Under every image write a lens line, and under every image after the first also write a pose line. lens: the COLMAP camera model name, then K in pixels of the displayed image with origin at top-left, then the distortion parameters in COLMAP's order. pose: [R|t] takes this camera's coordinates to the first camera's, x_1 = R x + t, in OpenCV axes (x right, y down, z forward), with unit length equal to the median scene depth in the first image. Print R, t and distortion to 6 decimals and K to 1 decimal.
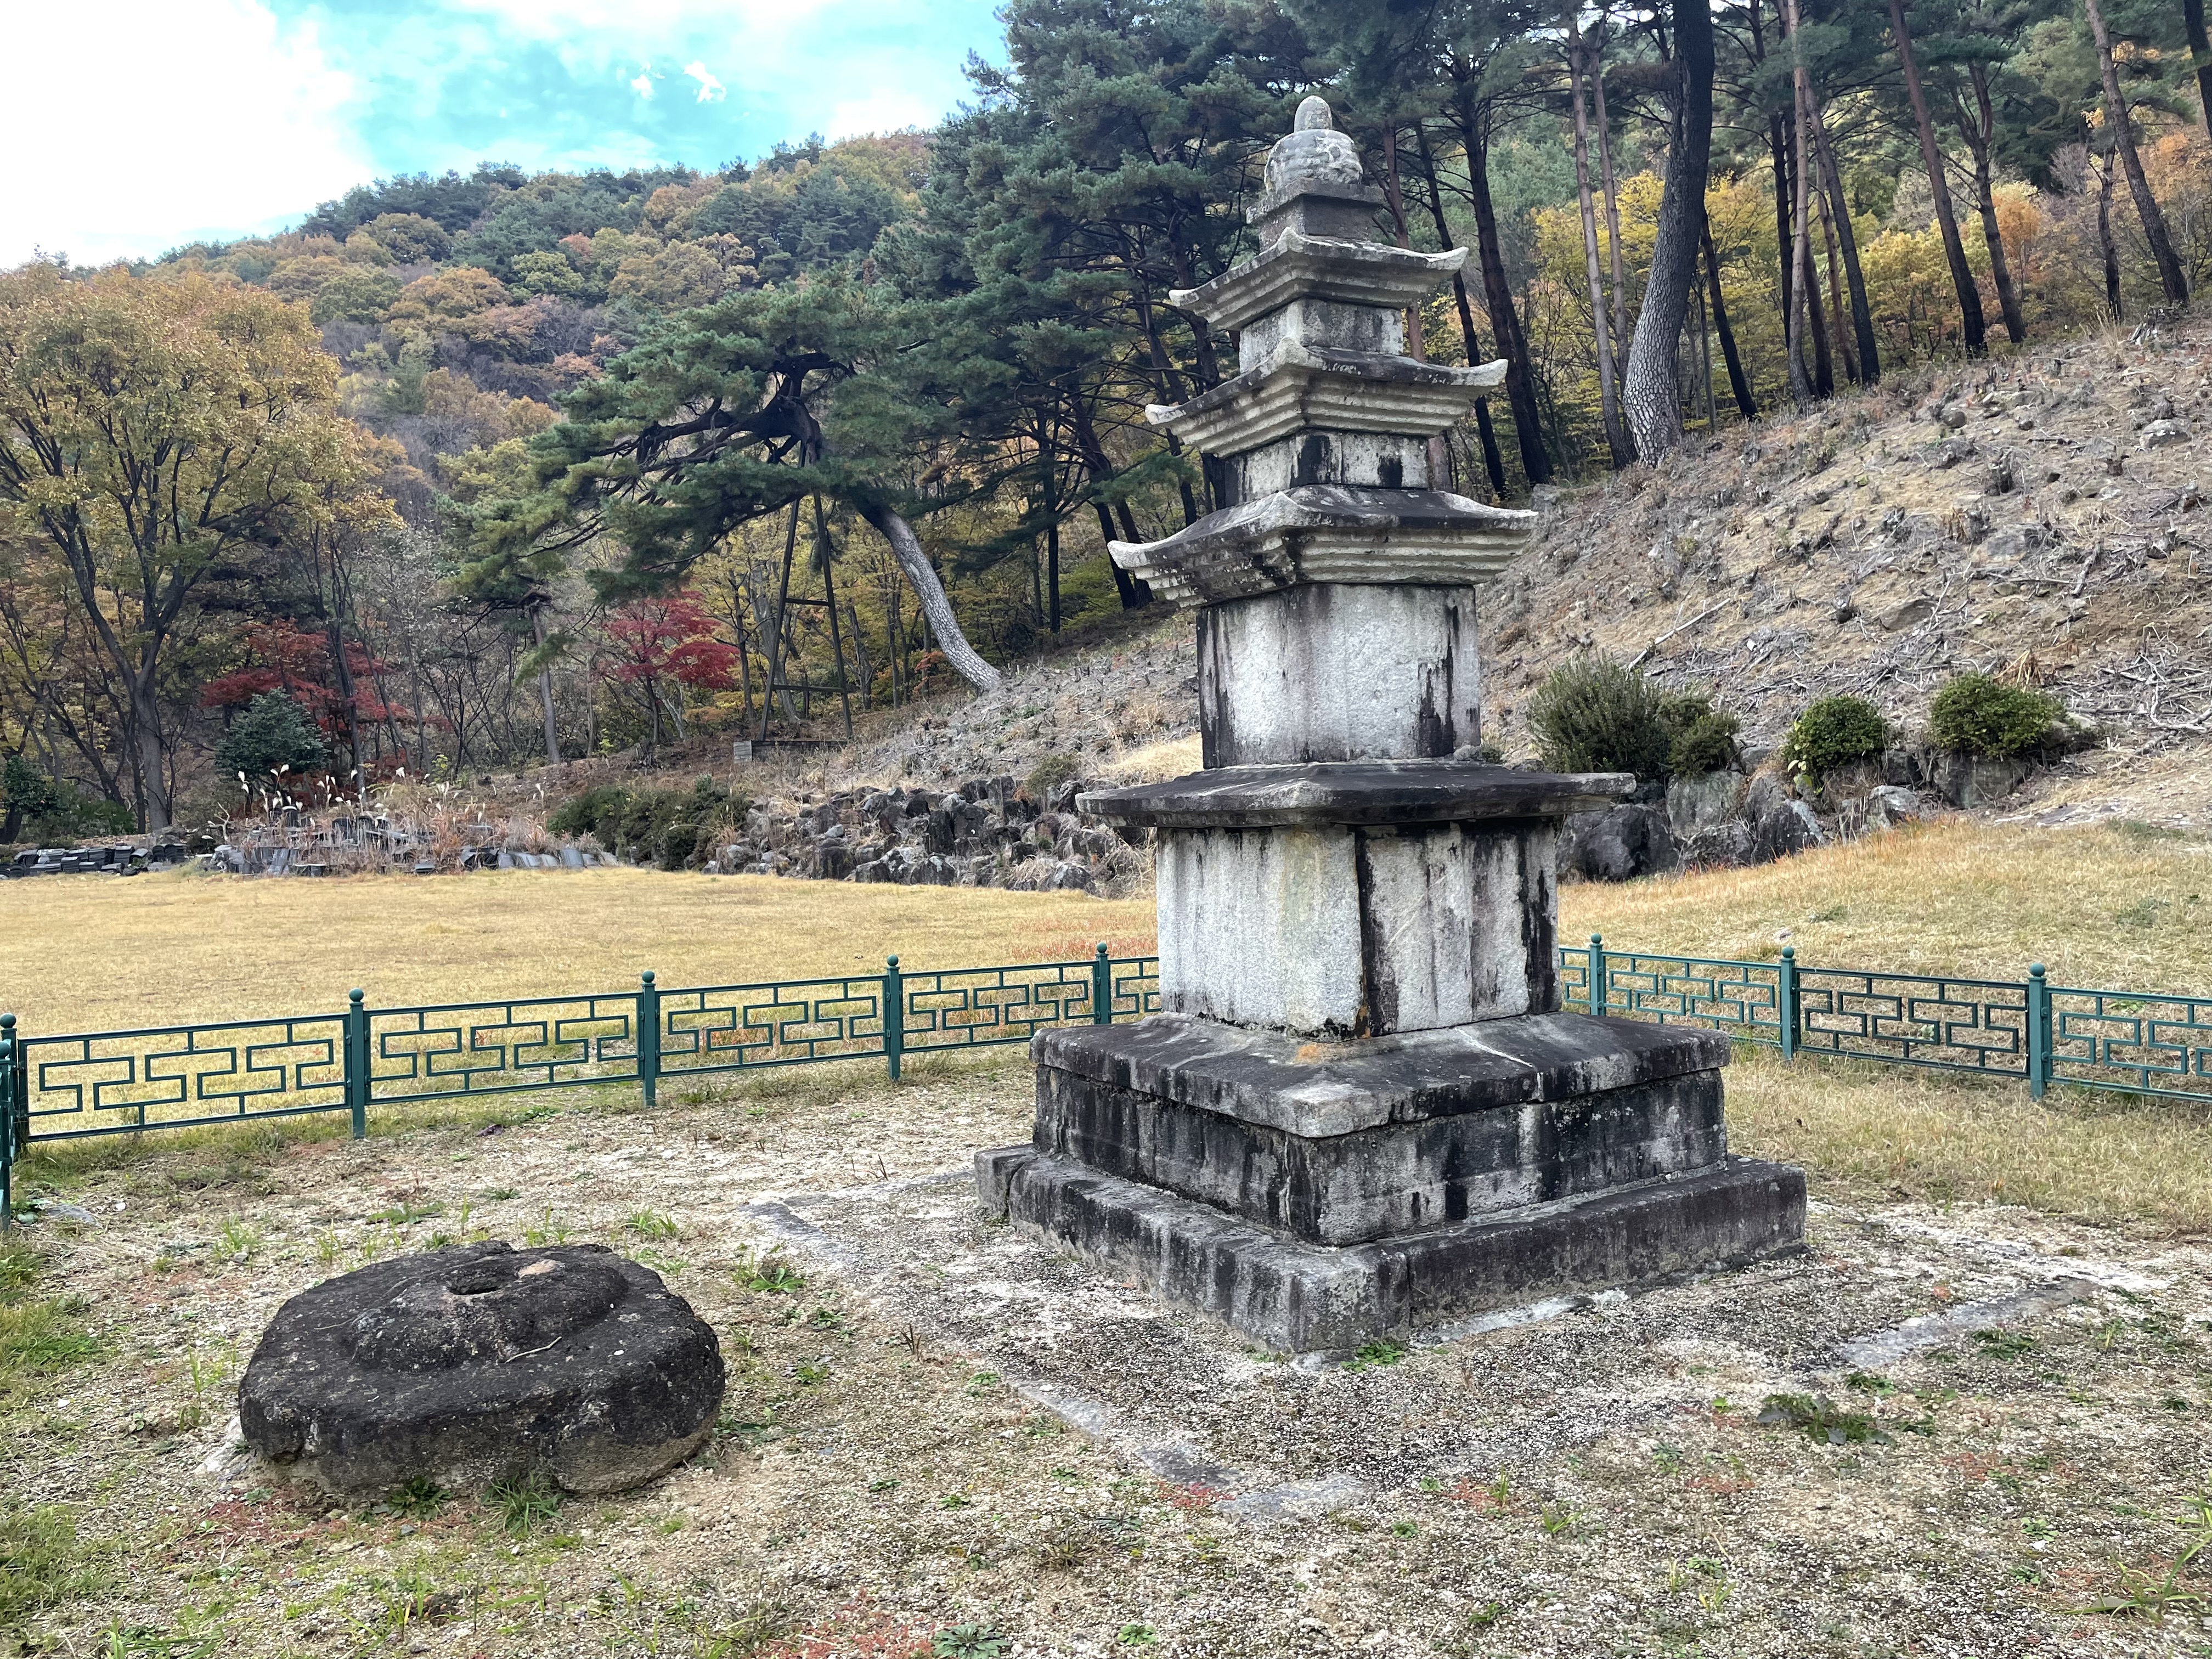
lens RADIAL K [[1683.9, 0, 1119.5], [0, 1683.9, 825.6], [0, 0, 1]] dist [0.065648, -0.094490]
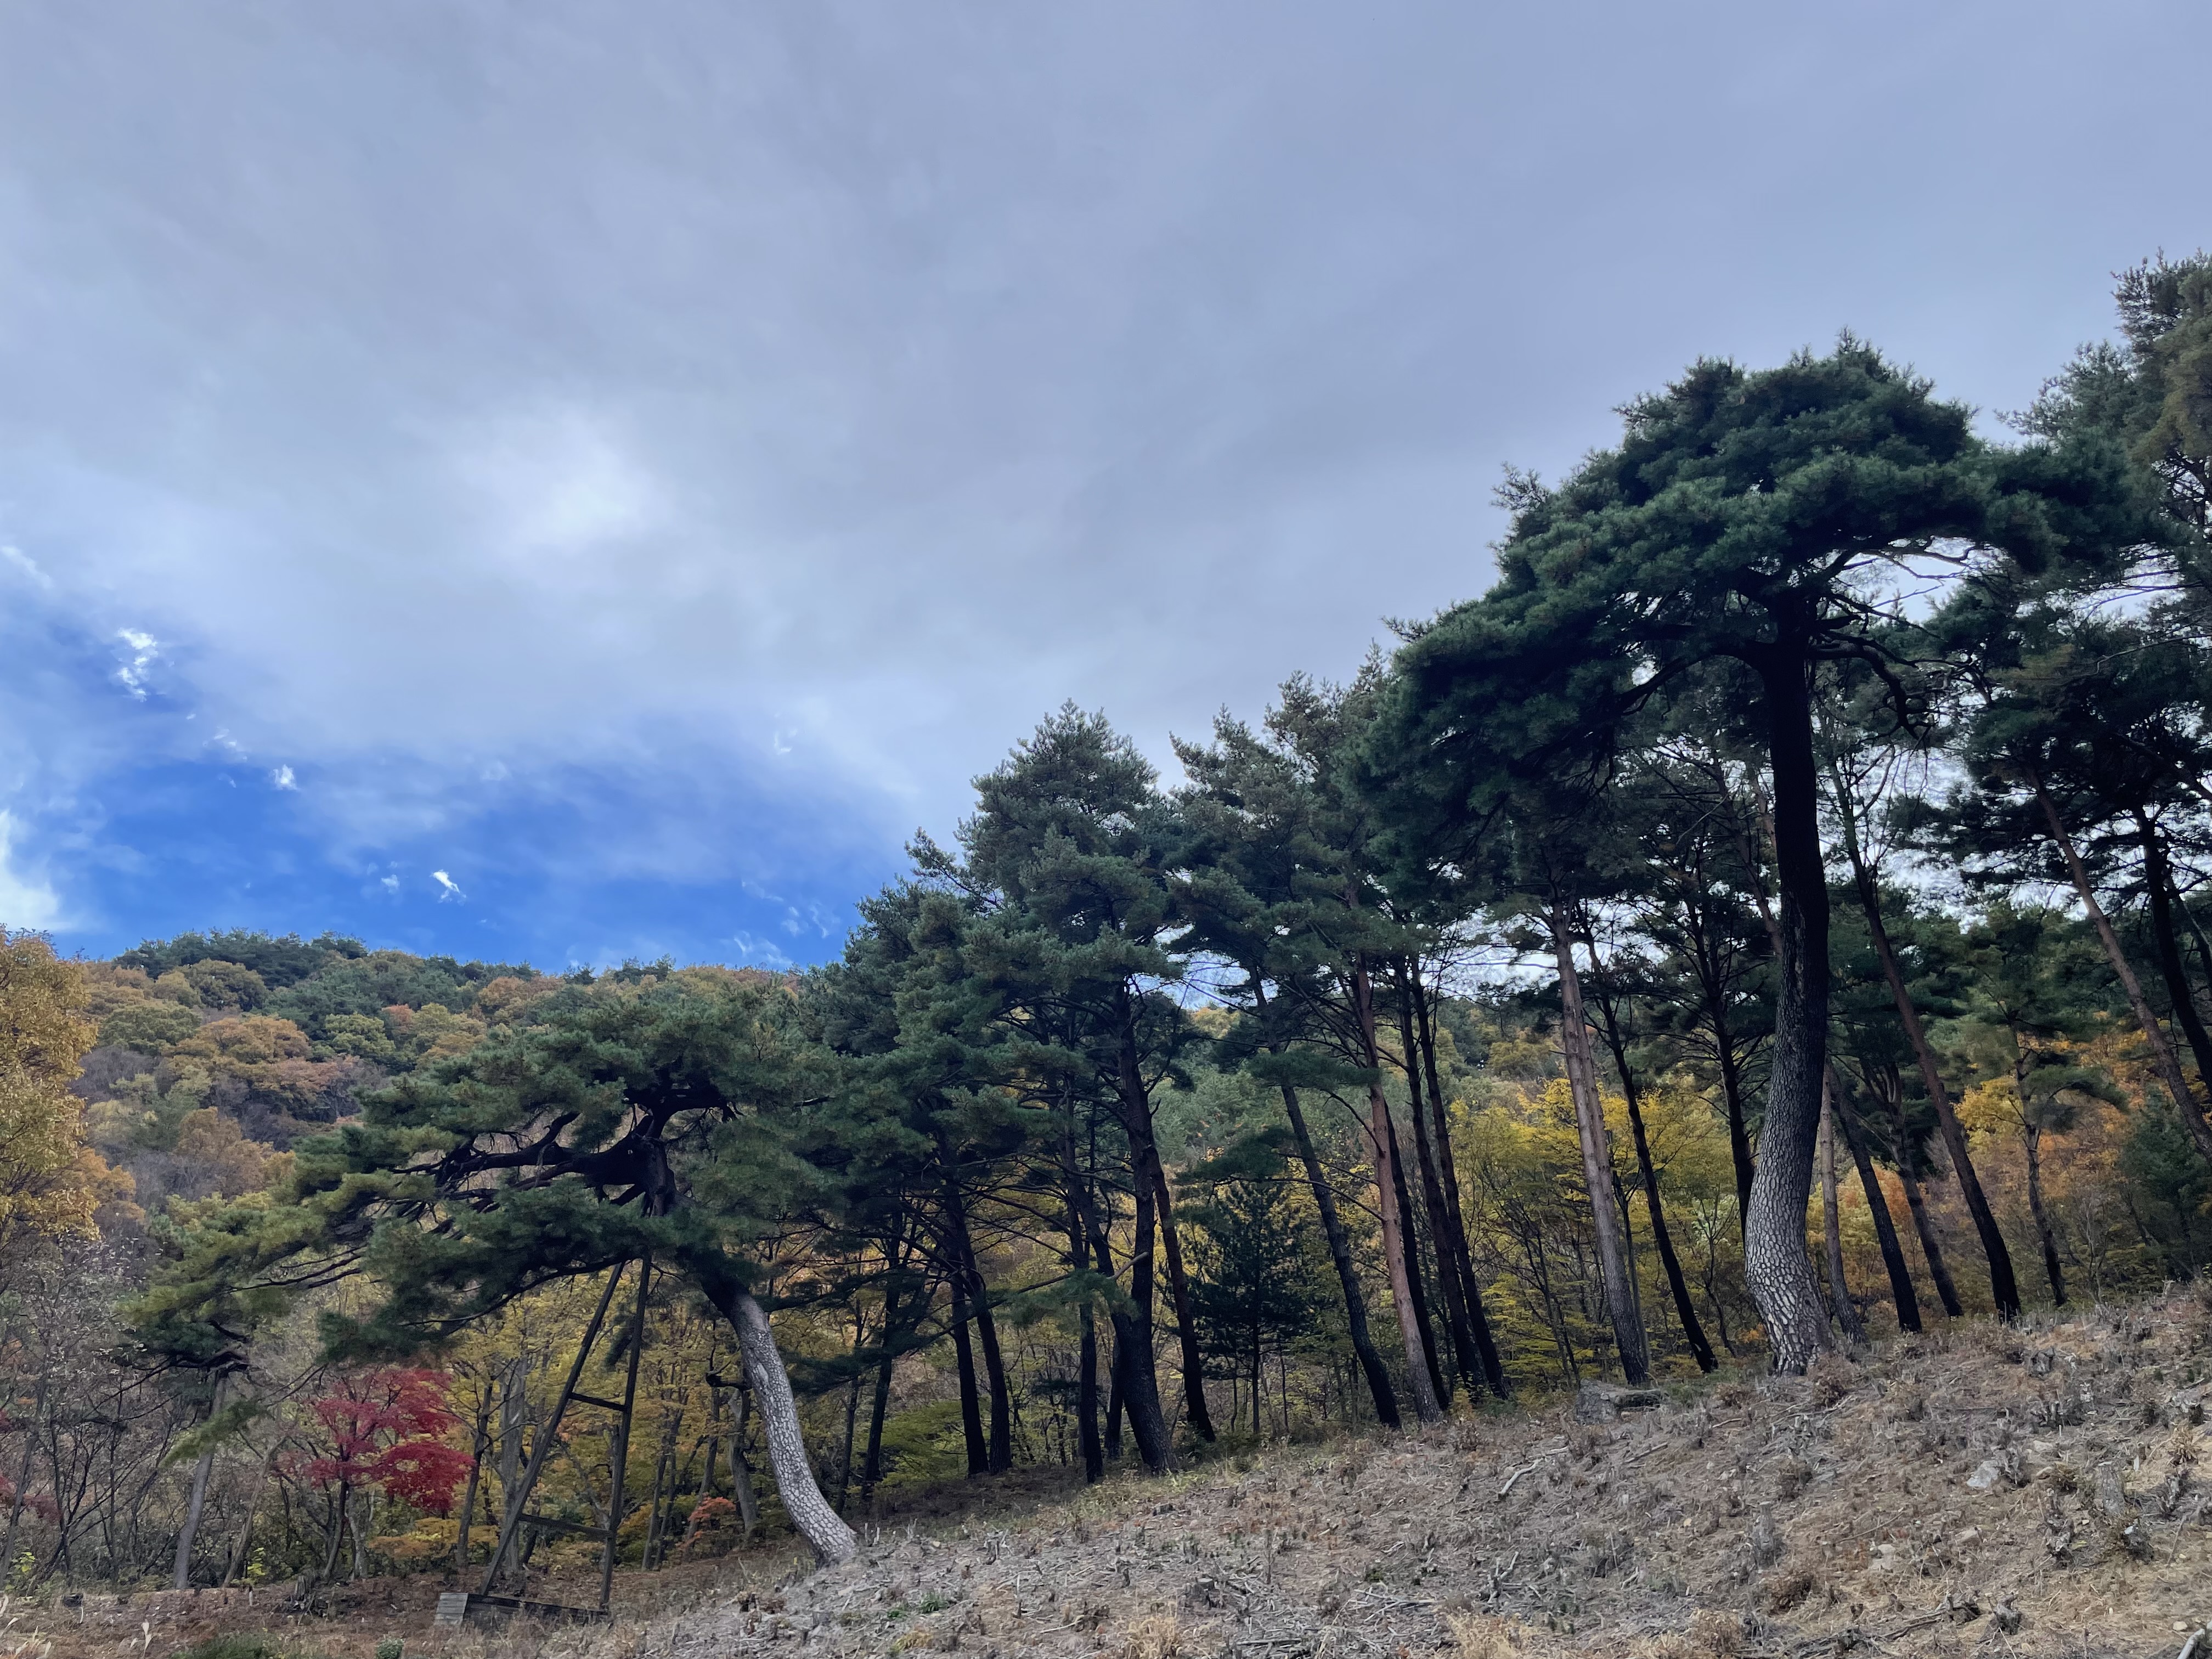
lens RADIAL K [[1683.9, 0, 1111.0], [0, 1683.9, 810.7], [0, 0, 1]] dist [0.065648, -0.094490]
pose [[0.982408, 0.169798, 0.077744, -0.039868], [-0.109641, 0.861419, -0.495920, -0.004959], [-0.151176, 0.478671, 0.864881, 0.112125]]
